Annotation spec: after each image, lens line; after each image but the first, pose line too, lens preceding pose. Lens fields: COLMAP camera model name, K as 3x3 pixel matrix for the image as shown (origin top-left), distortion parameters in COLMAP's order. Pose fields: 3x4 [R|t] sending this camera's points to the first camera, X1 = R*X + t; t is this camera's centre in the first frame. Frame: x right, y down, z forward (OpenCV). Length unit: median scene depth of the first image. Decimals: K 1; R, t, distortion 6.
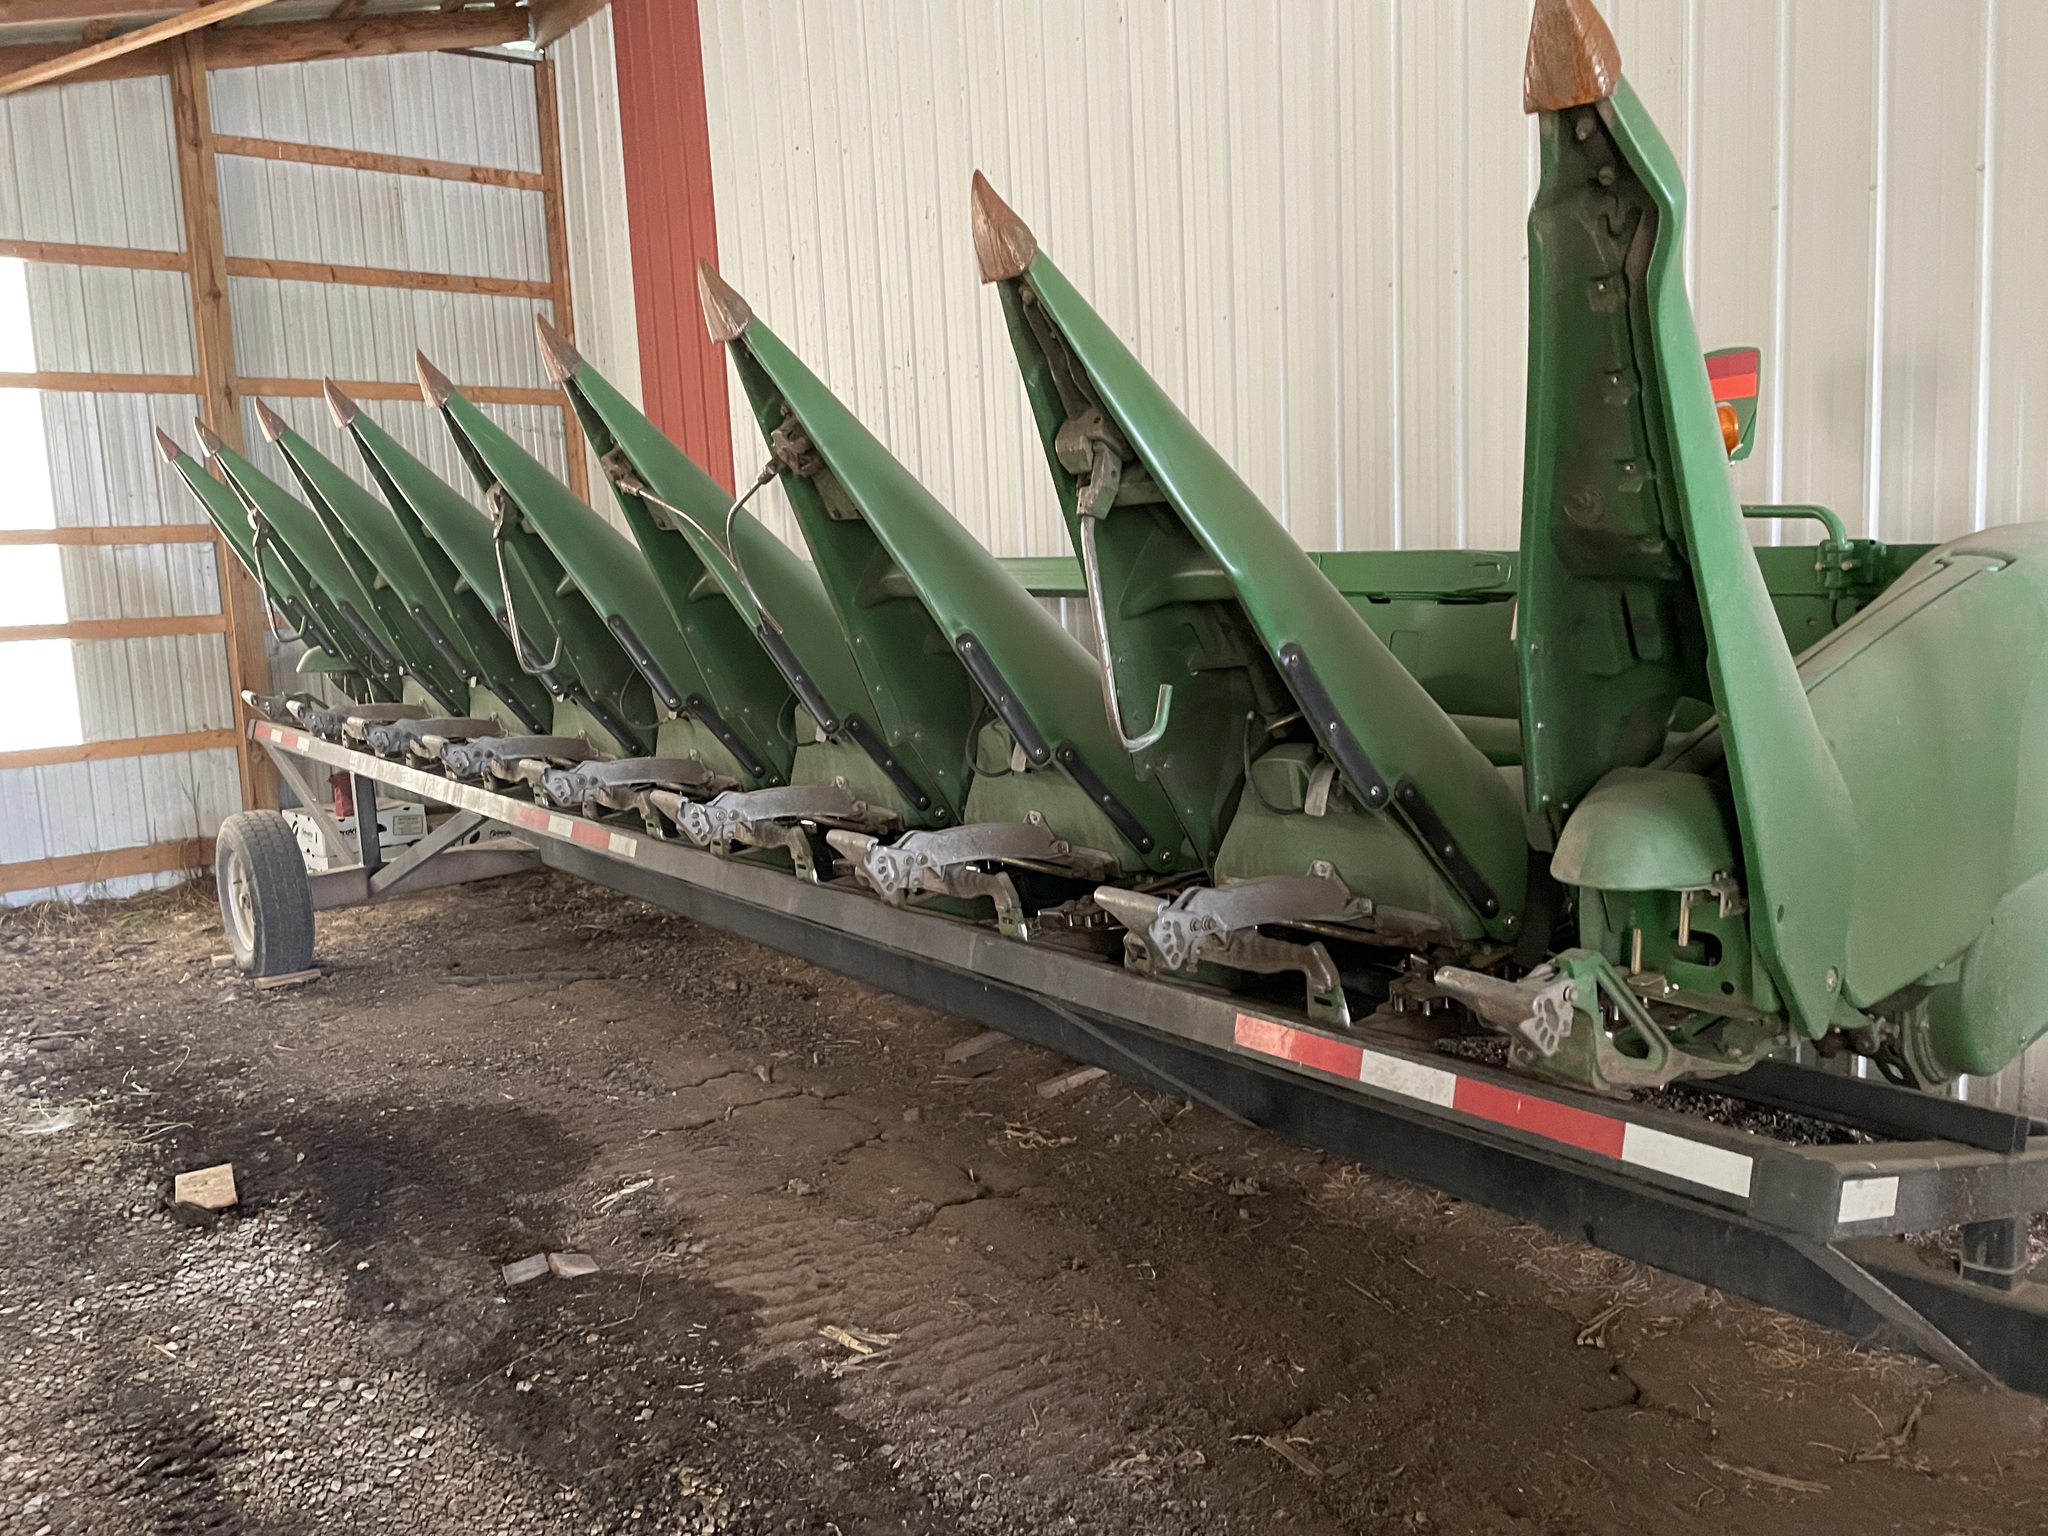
lens RADIAL K [[1580.8, 0, 1042.0], [0, 1580.8, 753.4], [0, 0, 1]] dist [0.076443, -0.107913]
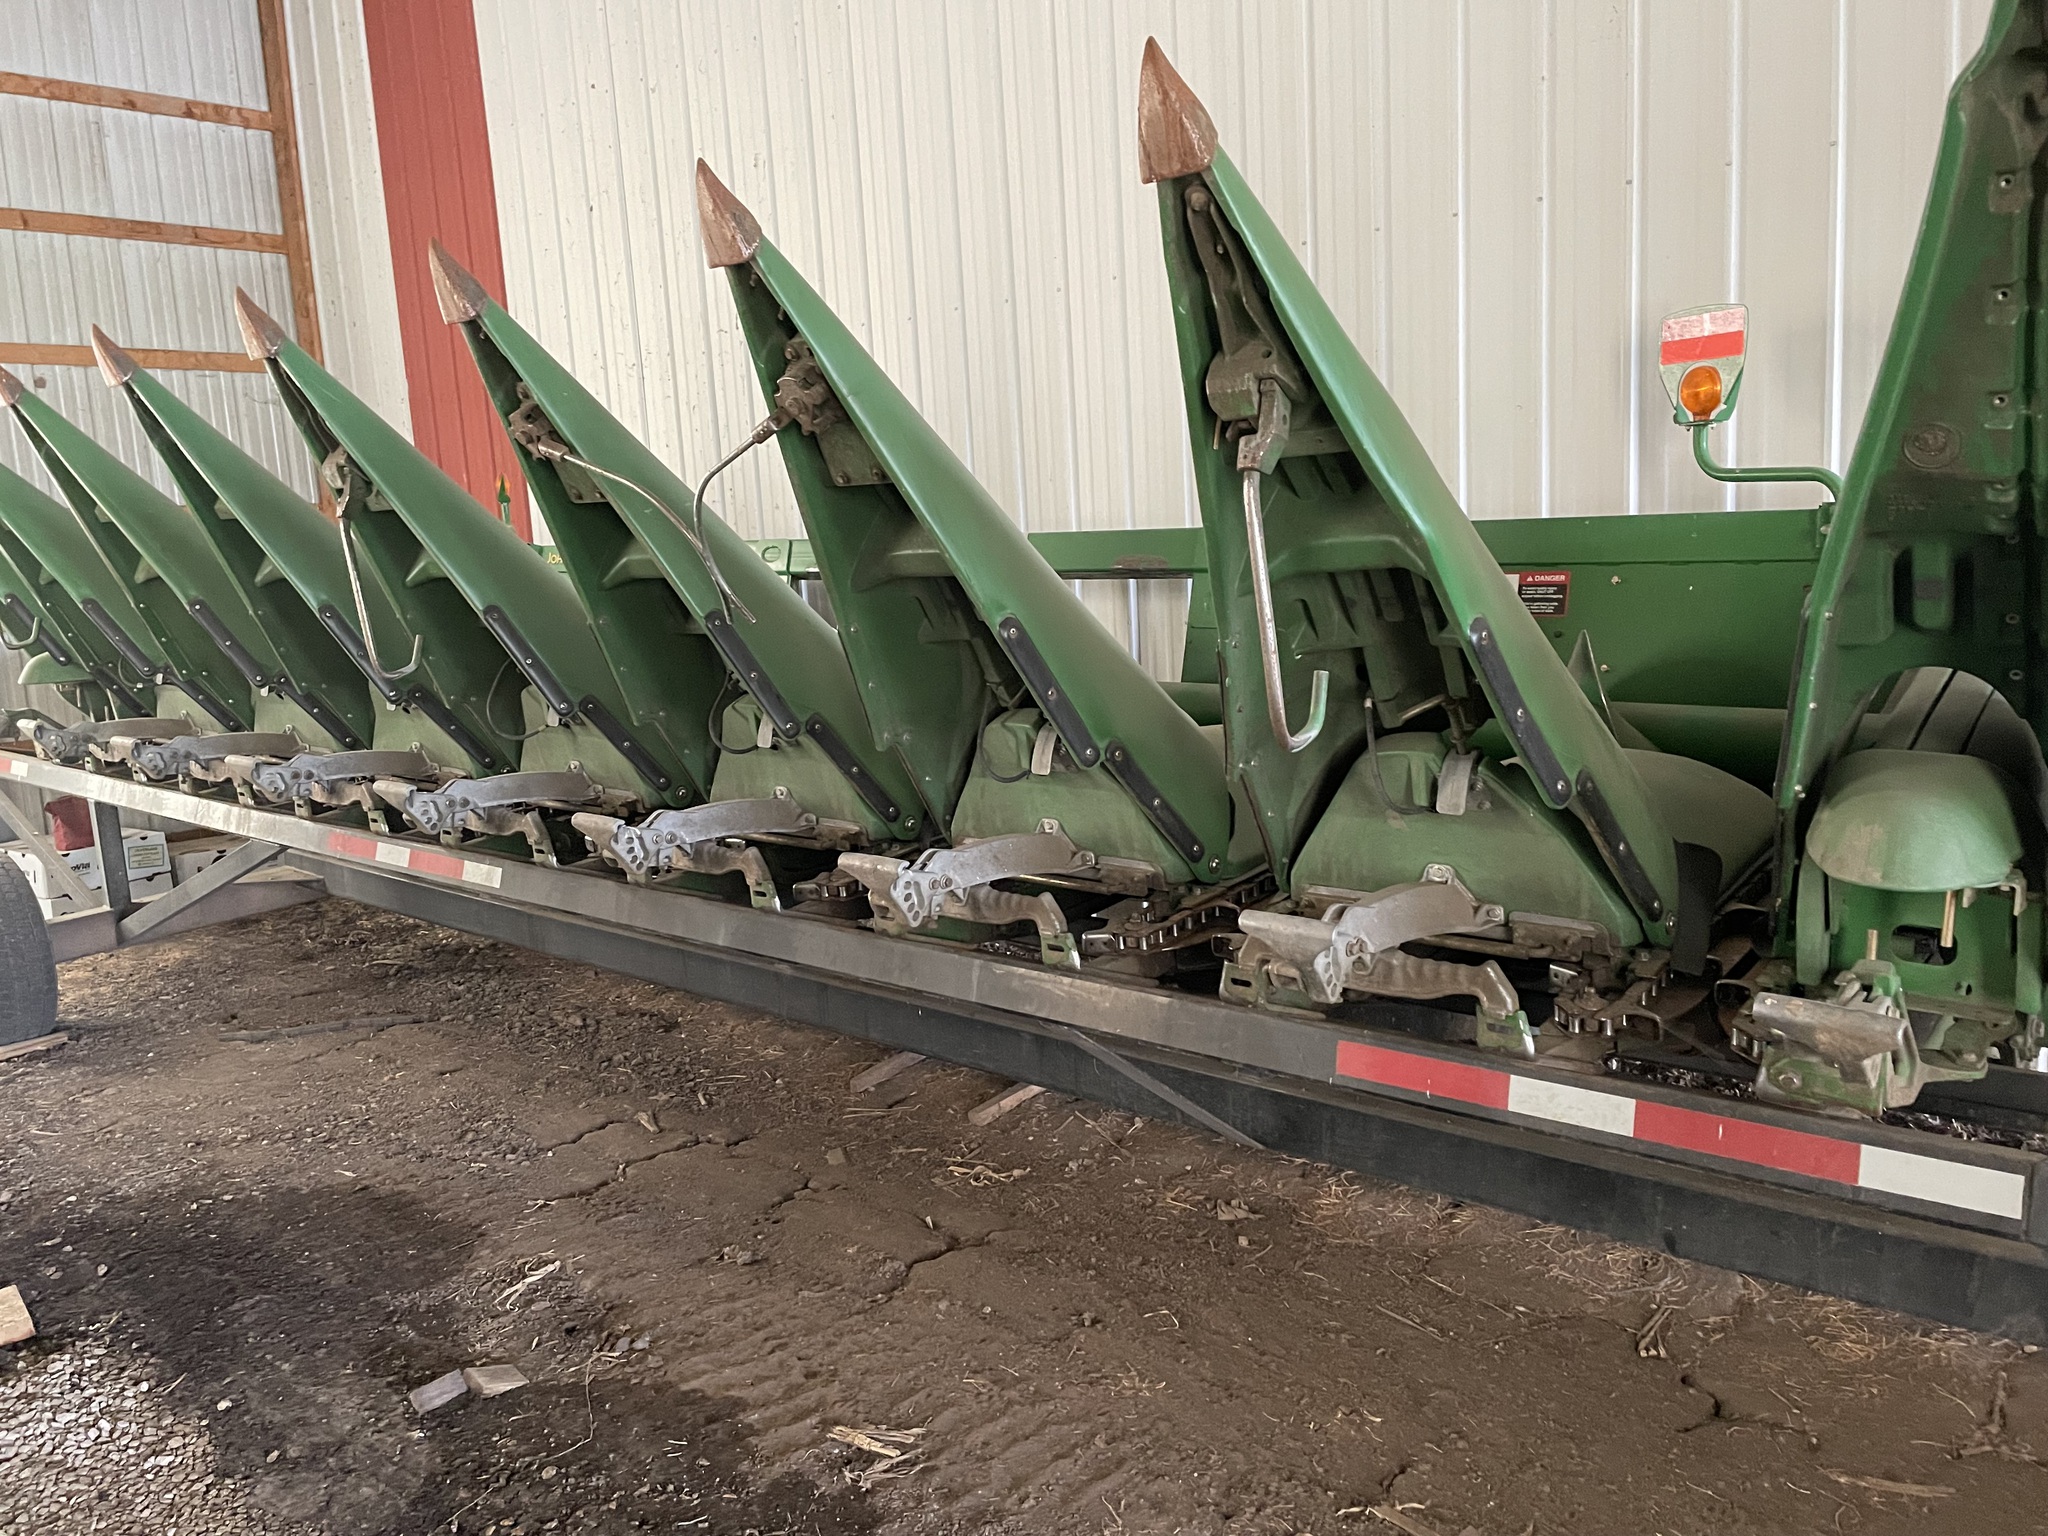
lens RADIAL K [[1563.6, 0, 1038.9], [0, 1563.6, 765.2], [0, 0, 1]] dist [0.077043, -0.105857]
pose [[0.982769, -0.038295, 0.180826, -0.134620], [0.035263, 0.999179, 0.019949, -0.008893], [-0.181441, -0.013229, 0.983313, 0.117050]]
